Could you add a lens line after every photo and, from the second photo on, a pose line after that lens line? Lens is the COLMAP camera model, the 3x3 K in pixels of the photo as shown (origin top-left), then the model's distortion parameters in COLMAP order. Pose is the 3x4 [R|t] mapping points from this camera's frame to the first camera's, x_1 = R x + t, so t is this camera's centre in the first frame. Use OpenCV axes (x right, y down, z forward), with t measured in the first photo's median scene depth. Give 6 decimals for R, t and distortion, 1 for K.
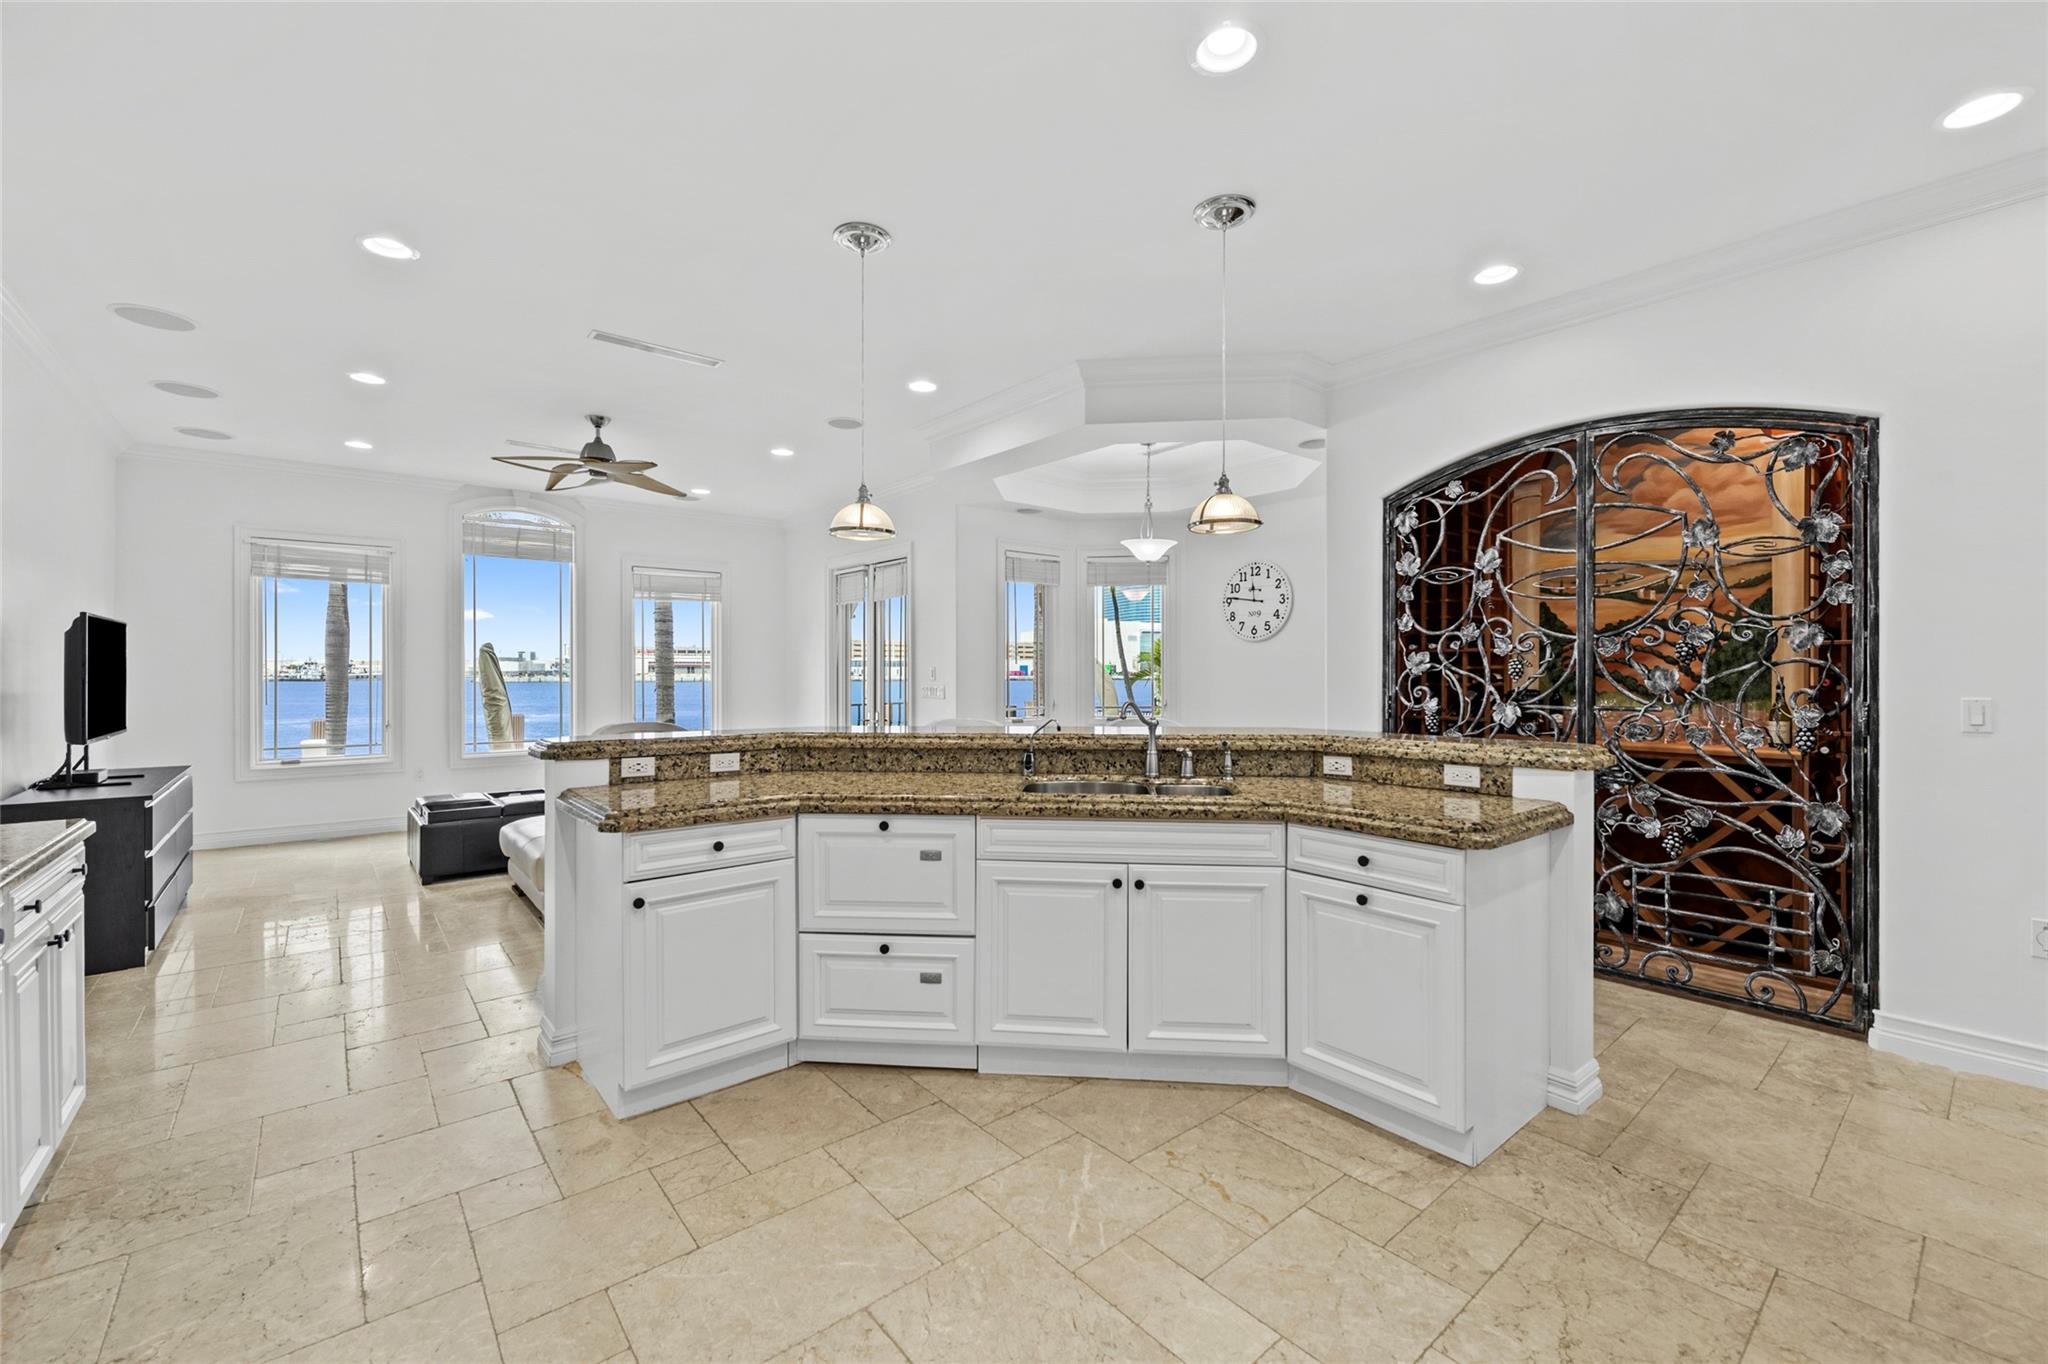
lens RADIAL K [[840.1, 0, 1018.6], [0, 840.1, 673.8], [0, 0, 1]] dist [-0.001016, 0.000420]
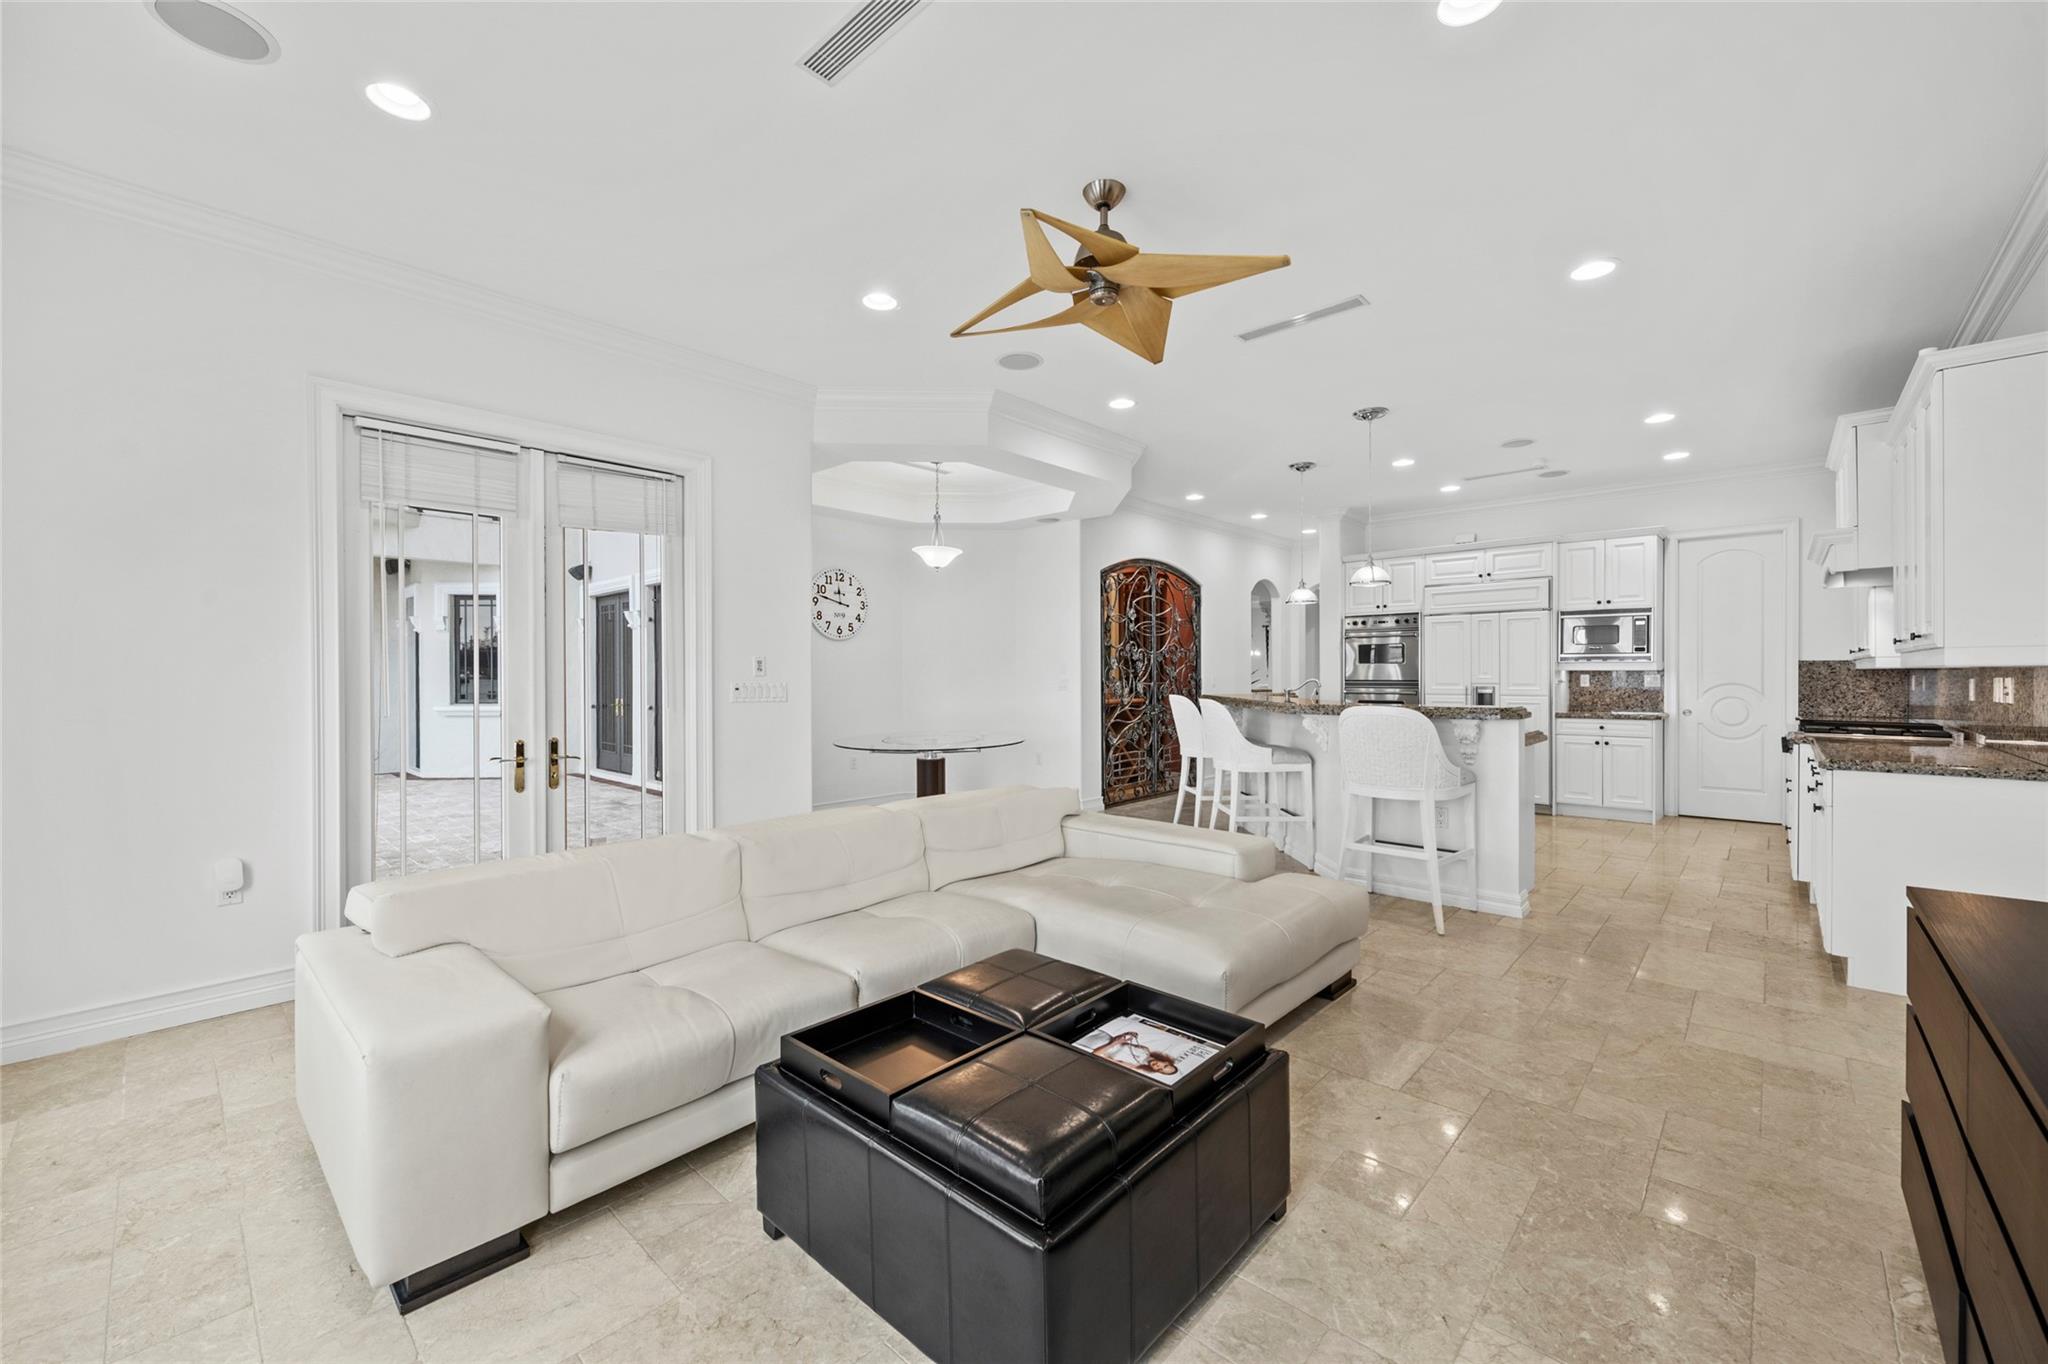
lens RADIAL K [[812.0, 0, 1010.1], [0, 812.0, 676.1], [0, 0, 1]] dist [0.002706, 0.000118]
pose [[-0.131046, -0.005563, 0.991361, -0.825064], [0.003716, 0.999974, 0.006103, 0.003282], [-0.991369, 0.004484, -0.131022, 0.930311]]
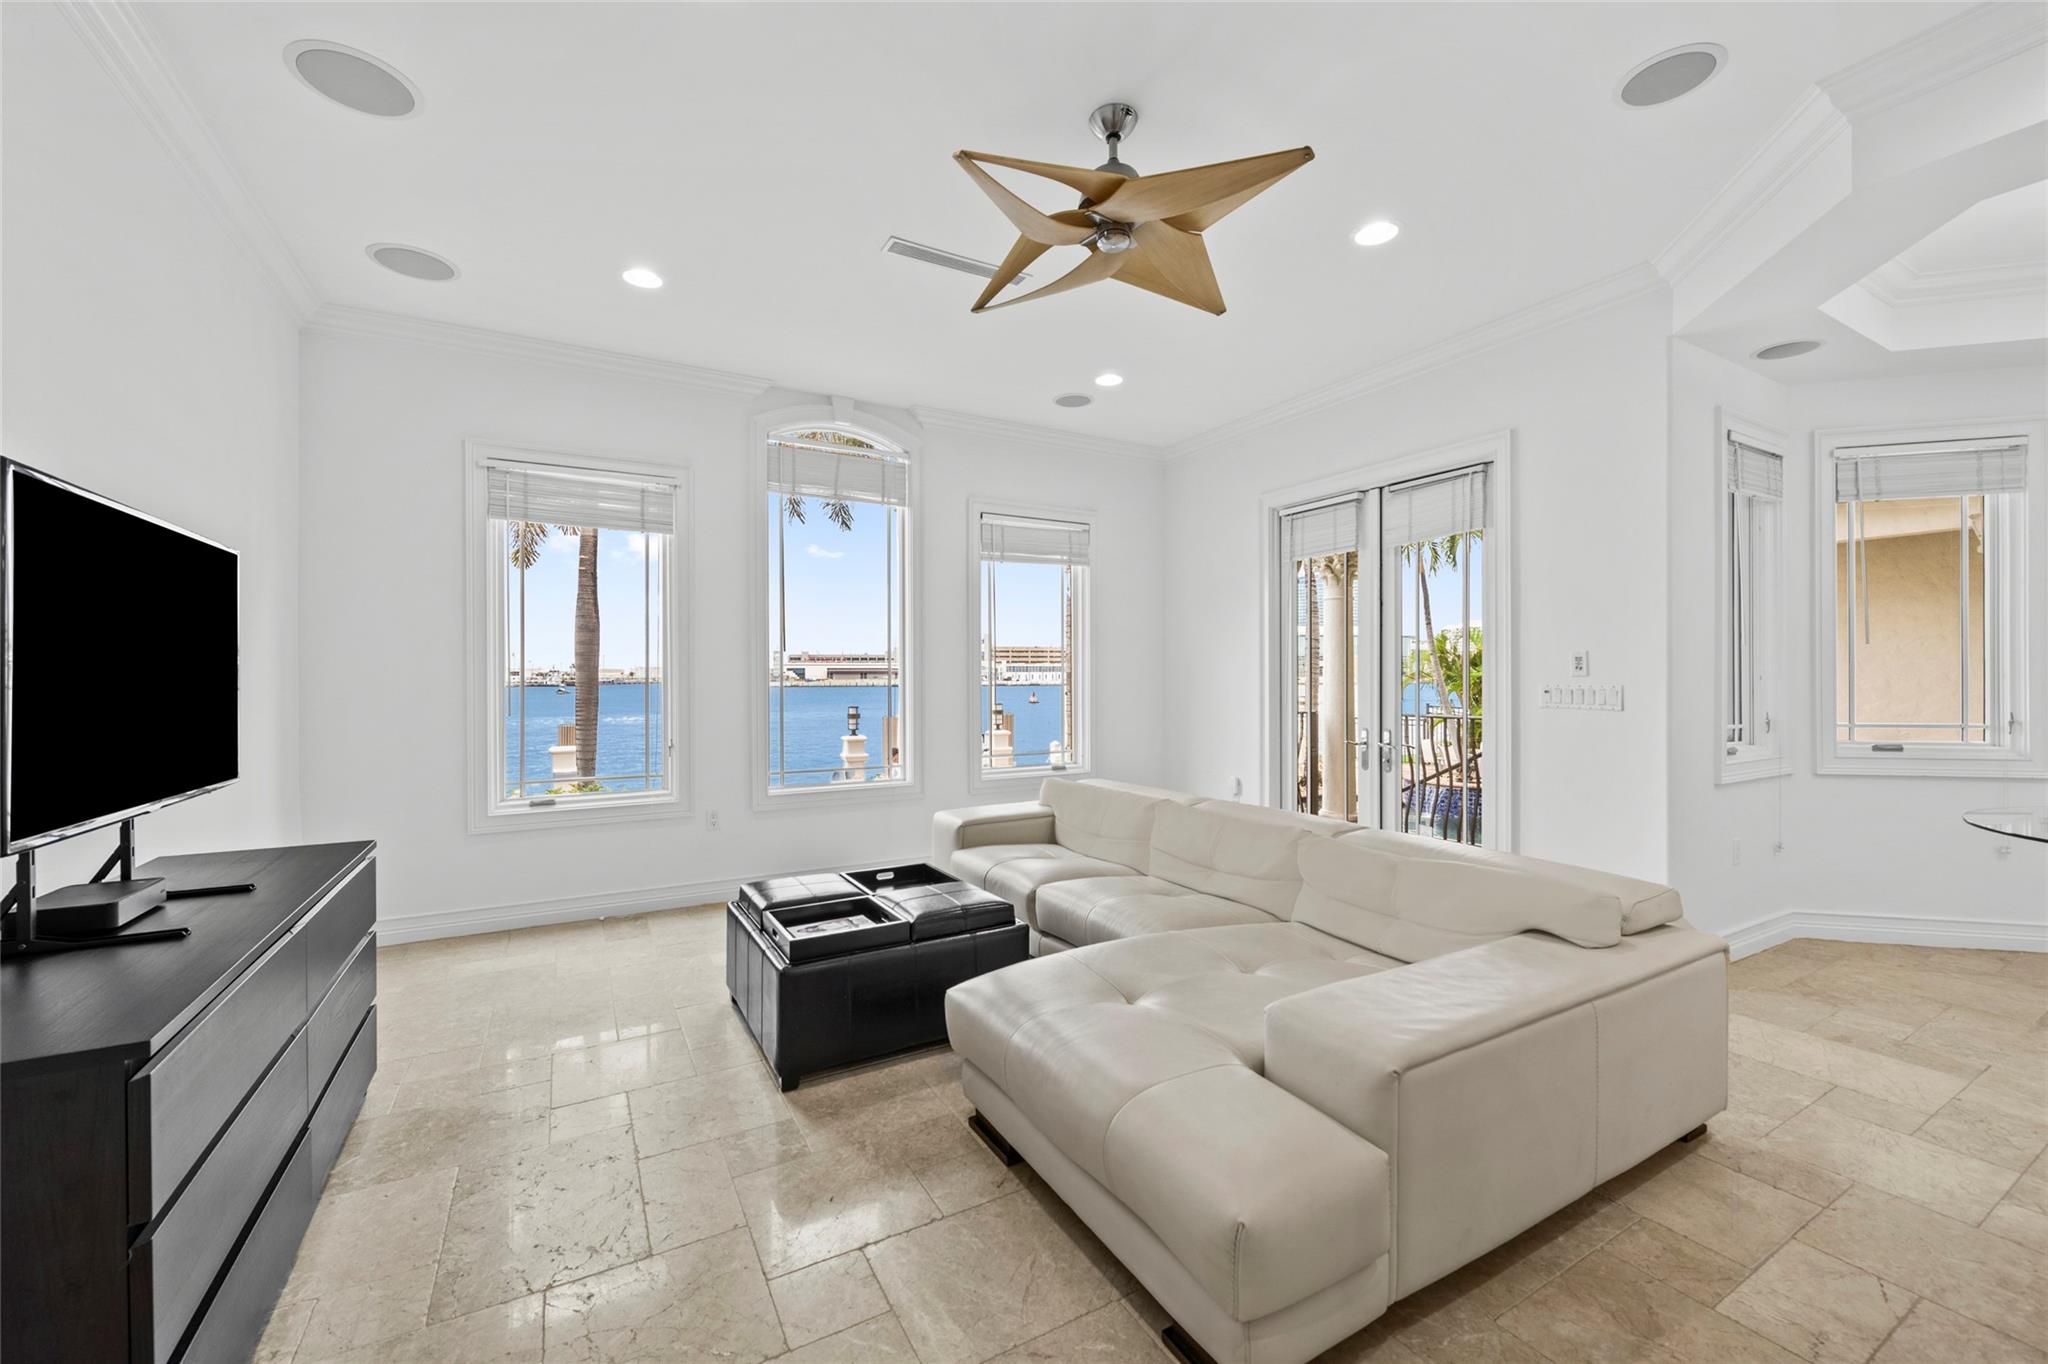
lens RADIAL K [[812.0, 0, 1016.1], [0, 812.0, 676.9], [0, 0, 1]] dist [0.002706, 0.000118]
pose [[0.983437, -0.004548, -0.181191, -0.287961], [0.003830, 0.999983, -0.004308, 0.007753], [0.181208, 0.003543, 0.983438, 0.328340]]
